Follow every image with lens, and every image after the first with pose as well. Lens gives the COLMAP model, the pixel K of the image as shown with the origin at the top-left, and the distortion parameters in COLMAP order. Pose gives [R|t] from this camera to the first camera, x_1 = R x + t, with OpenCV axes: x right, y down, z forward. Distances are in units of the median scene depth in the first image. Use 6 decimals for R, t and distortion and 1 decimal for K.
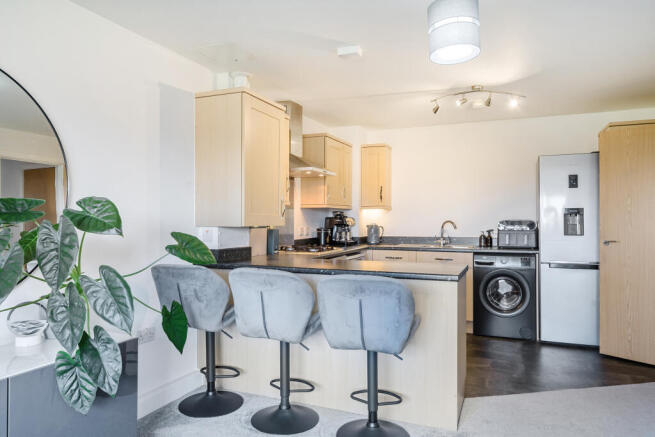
lens RADIAL K [[453.4, 0, 324.3], [0, 453.4, 221.5], [0, 0, 1]] dist [0.046189, 0.001957]
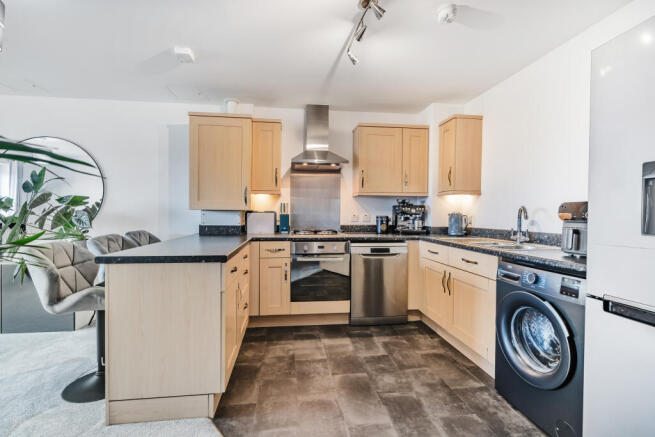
lens RADIAL K [[291.9, 0, 316.3], [0, 291.9, 218.8], [0, 0, 1]] dist [0.001068, -0.000551]
pose [[0.486814, 0.014593, -0.873384, 0.503695], [-0.011456, 0.999881, 0.010322, 0.016227], [0.873430, 0.004980, 0.486924, 0.552996]]
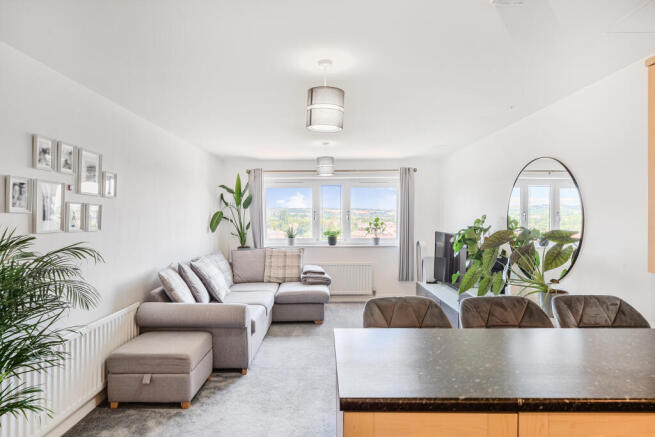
lens RADIAL K [[365.6, 0, 323.2], [0, 365.6, 216.4], [0, 0, 1]] dist [0.005976, 0.000709]
pose [[-0.929484, 0.000617, -0.368861, 0.271458], [0.000545, 1.000000, 0.000299, -0.039684], [0.368861, 0.000077, -0.929484, 0.799448]]
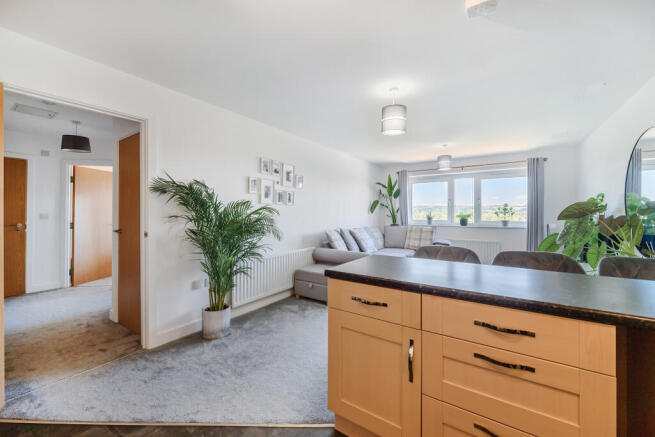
lens RADIAL K [[262.5, 0, 327.5], [0, 262.5, 209.4], [0, 0, 1]] dist [-0.000490, -0.000146]
pose [[-0.978529, -0.000968, 0.206106, 0.130667], [-0.002937, 0.999953, -0.009246, -0.000741], [-0.206087, -0.009653, -0.978486, 0.883955]]
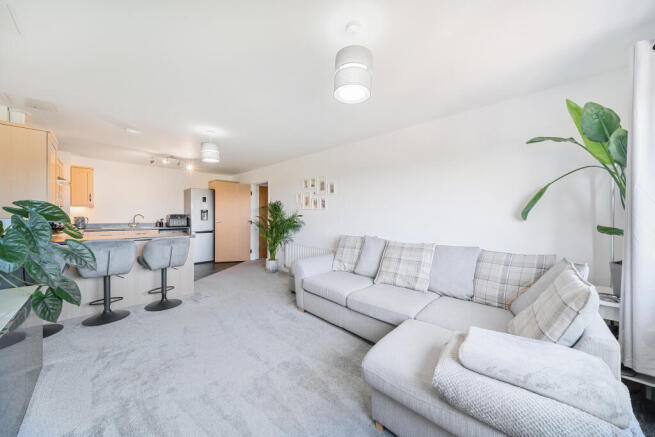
lens RADIAL K [[227.3, 0, 325.2], [0, 227.3, 215.6], [0, 0, 1]] dist [-0.007419, -0.000098]
pose [[0.378654, -0.002513, 0.925535, -0.326604], [-0.002133, 0.999991, 0.003588, -0.001672], [-0.925536, -0.003333, 0.378646, -0.105610]]
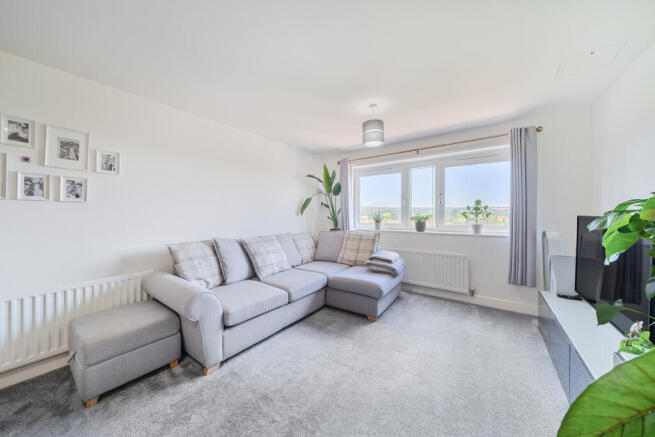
lens RADIAL K [[227.3, 0, 321.5], [0, 227.3, 212.1], [0, 0, 1]] dist [-0.007419, -0.000098]
pose [[-0.968345, 0.001582, 0.249609, -0.081229], [0.000733, 0.999994, -0.003495, -0.001111], [-0.249613, -0.003201, -0.968340, 0.437038]]
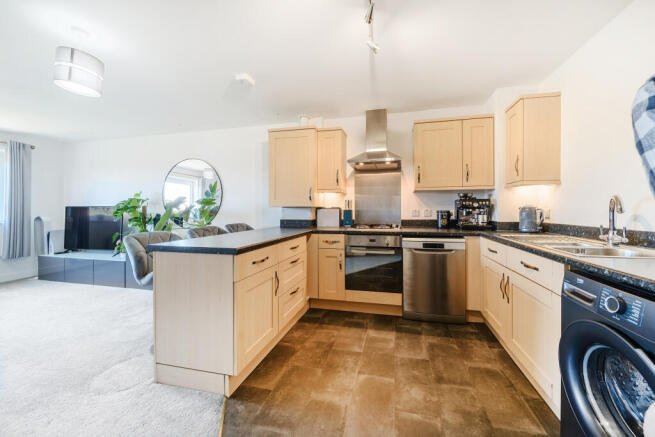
lens RADIAL K [[227.3, 0, 342.6], [0, 227.3, 210.2], [0, 0, 1]] dist [-0.007419, -0.000098]
pose [[0.178135, -0.002237, -0.984004, 0.464441], [-0.002598, 0.999993, -0.002744, 0.016140], [0.984003, 0.003045, 0.178128, 0.689758]]
